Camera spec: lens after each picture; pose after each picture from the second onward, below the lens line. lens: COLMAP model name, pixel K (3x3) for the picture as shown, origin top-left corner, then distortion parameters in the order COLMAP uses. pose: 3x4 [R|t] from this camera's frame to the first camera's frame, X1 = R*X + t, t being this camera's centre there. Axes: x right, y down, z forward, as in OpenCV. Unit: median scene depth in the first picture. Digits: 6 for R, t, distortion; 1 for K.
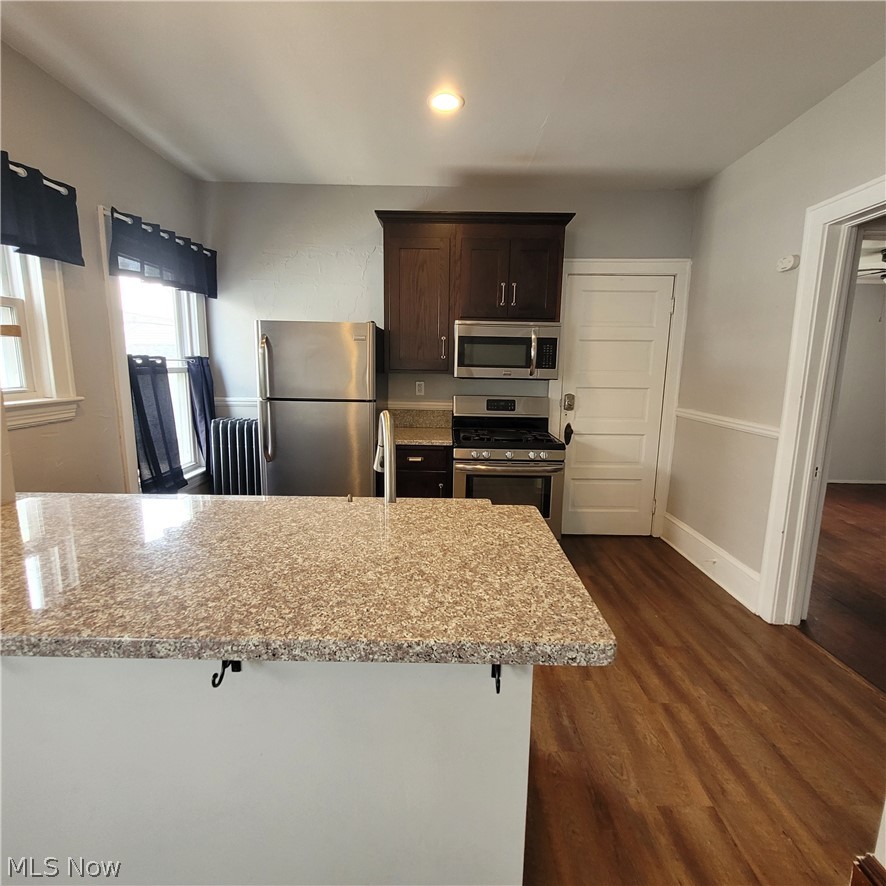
lens RADIAL K [[461.2, 0, 440.3], [0, 461.2, 438.4], [0, 0, 1]] dist [0.005284, 0.000790]
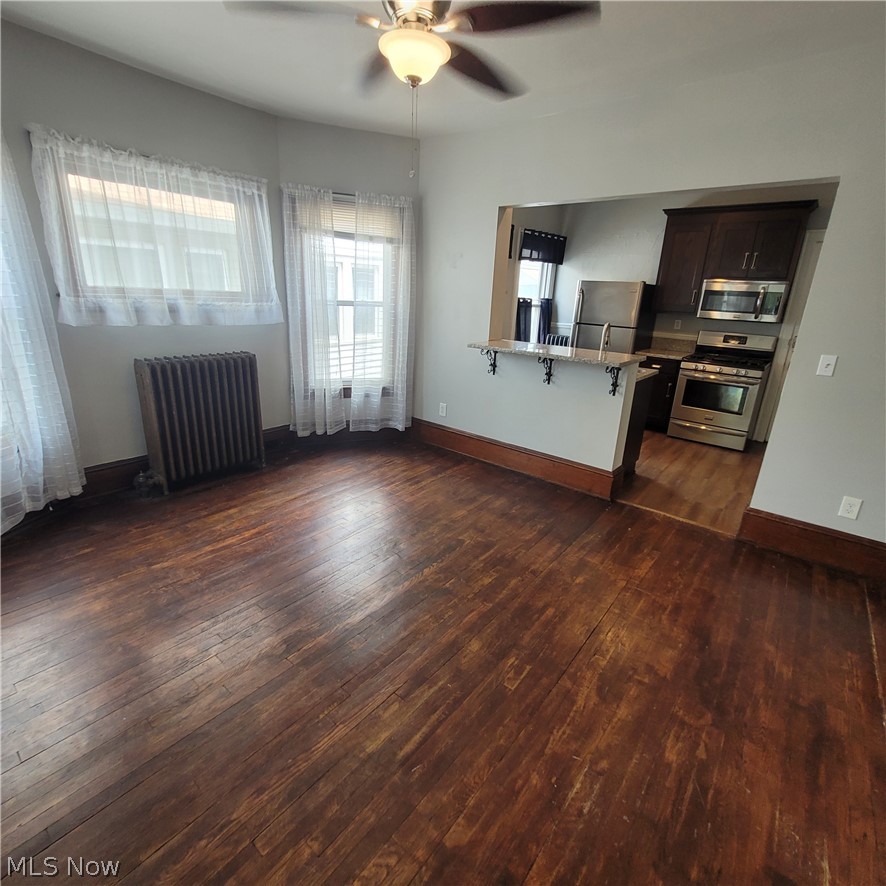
lens RADIAL K [[461.2, 0, 440.9], [0, 461.2, 437.8], [0, 0, 1]] dist [0.005284, 0.000790]
pose [[0.778847, 0.208349, -0.591597, 0.384887], [-0.135549, 0.976838, 0.165570, 0.128877], [0.612391, -0.048764, 0.789049, -0.810771]]
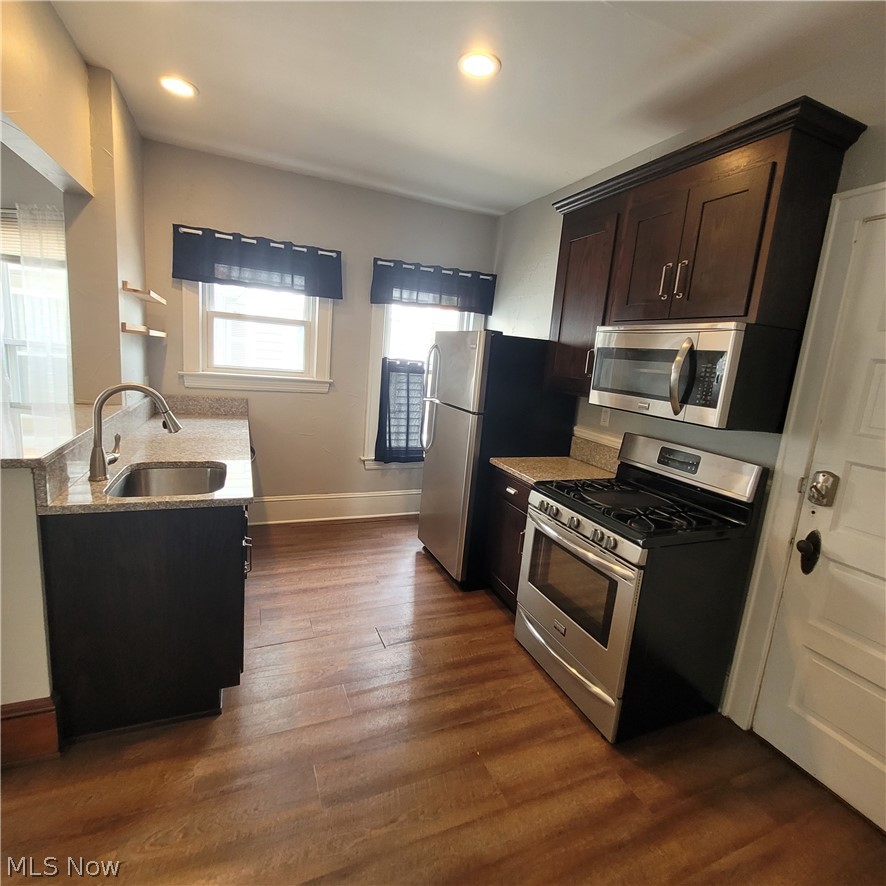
lens RADIAL K [[461.2, 0, 443.7], [0, 461.2, 438.9], [0, 0, 1]] dist [0.005284, 0.000790]
pose [[0.397250, 0.182533, -0.899374, 0.649343], [-0.228511, 0.968827, 0.095697, -0.100805], [0.888806, 0.167501, 0.426577, 0.522256]]
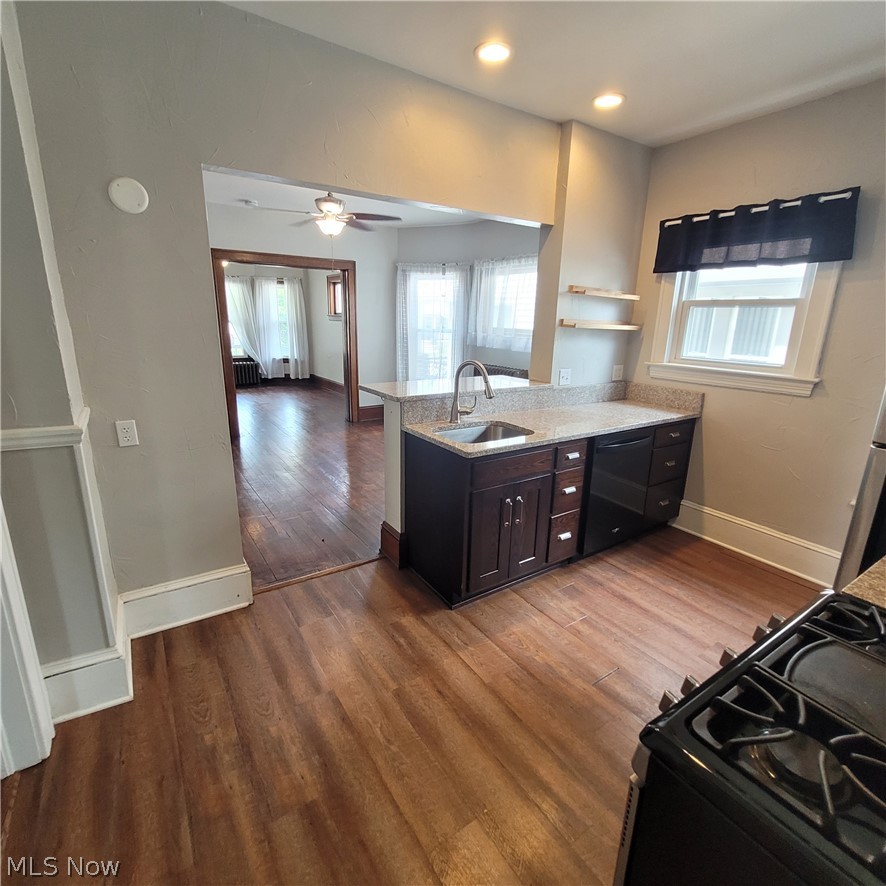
lens RADIAL K [[461.2, 0, 441.2], [0, 461.2, 438.3], [0, 0, 1]] dist [0.005284, 0.000790]
pose [[-0.830102, 0.108175, -0.547018, 0.474794], [-0.127803, 0.917978, 0.375476, -0.199647], [0.542768, 0.381594, -0.748191, 1.058861]]
